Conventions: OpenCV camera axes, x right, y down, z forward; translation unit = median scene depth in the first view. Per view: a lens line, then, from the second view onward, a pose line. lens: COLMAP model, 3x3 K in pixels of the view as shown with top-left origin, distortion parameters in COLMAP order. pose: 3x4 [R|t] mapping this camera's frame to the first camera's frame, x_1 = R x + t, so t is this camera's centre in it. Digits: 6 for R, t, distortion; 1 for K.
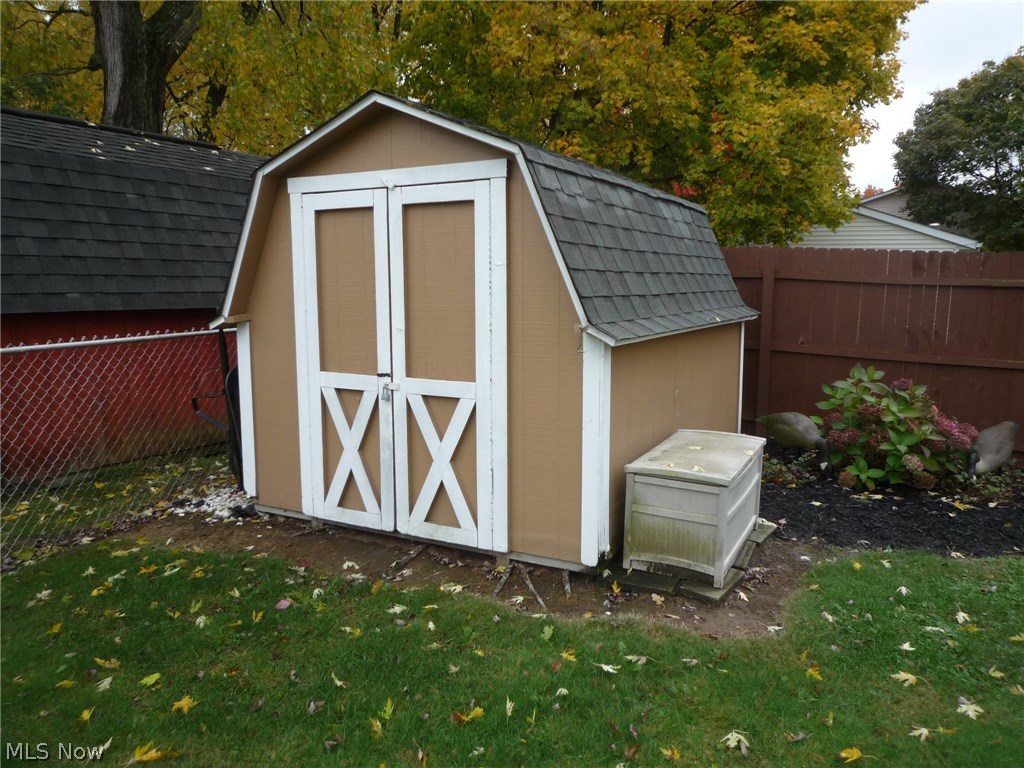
lens RADIAL K [[752.9, 0, 512.0], [0, 752.9, 384.0], [0, 0, 1]] dist [0.004393, -0.077647]
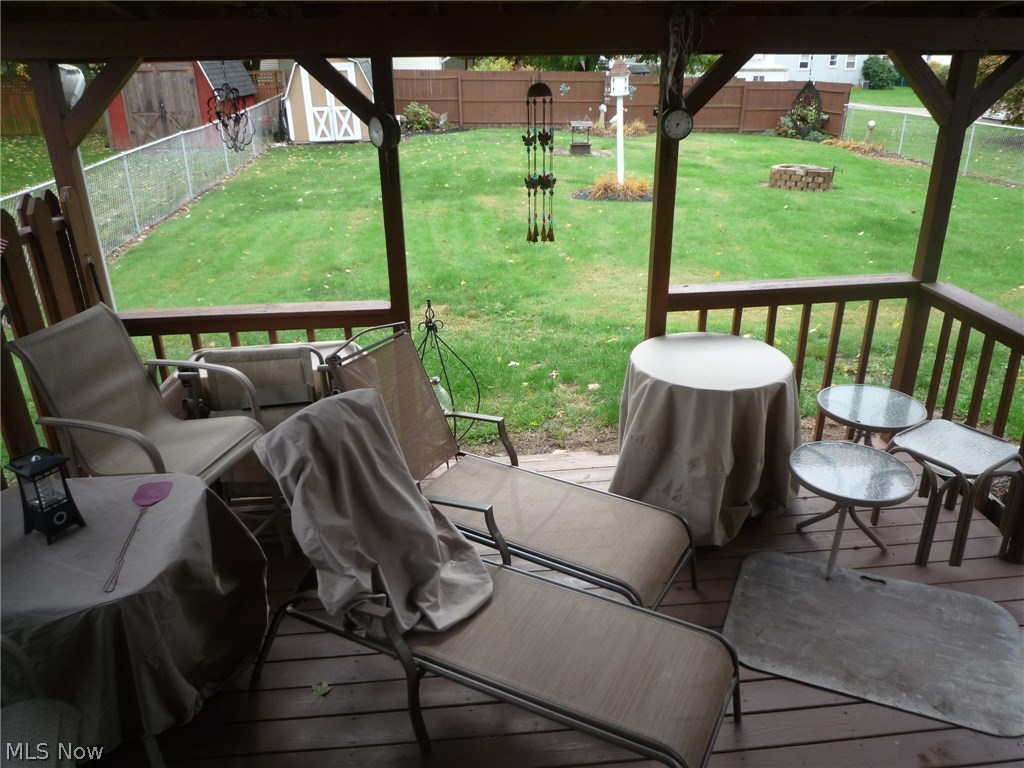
lens RADIAL K [[752.9, 0, 512.0], [0, 752.9, 384.0], [0, 0, 1]] dist [0.004393, -0.077647]
pose [[0.822911, -0.251114, 0.509666, -1.983125], [0.098329, 0.946438, 0.307550, 0.286863], [-0.559598, -0.202972, 0.803525, -3.682358]]
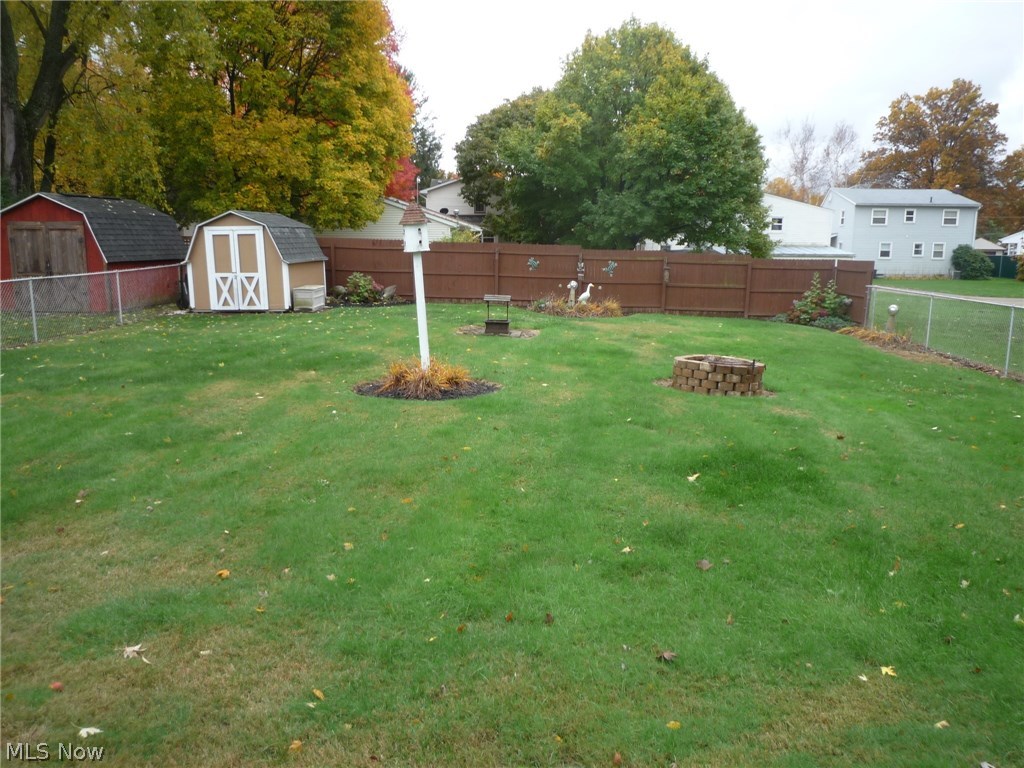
lens RADIAL K [[752.9, 0, 512.0], [0, 752.9, 384.0], [0, 0, 1]] dist [0.004393, -0.077647]
pose [[0.898746, -0.089339, 0.429272, -0.598665], [0.065502, 0.995393, 0.070020, 0.395192], [-0.433550, -0.034812, 0.900457, -3.351639]]
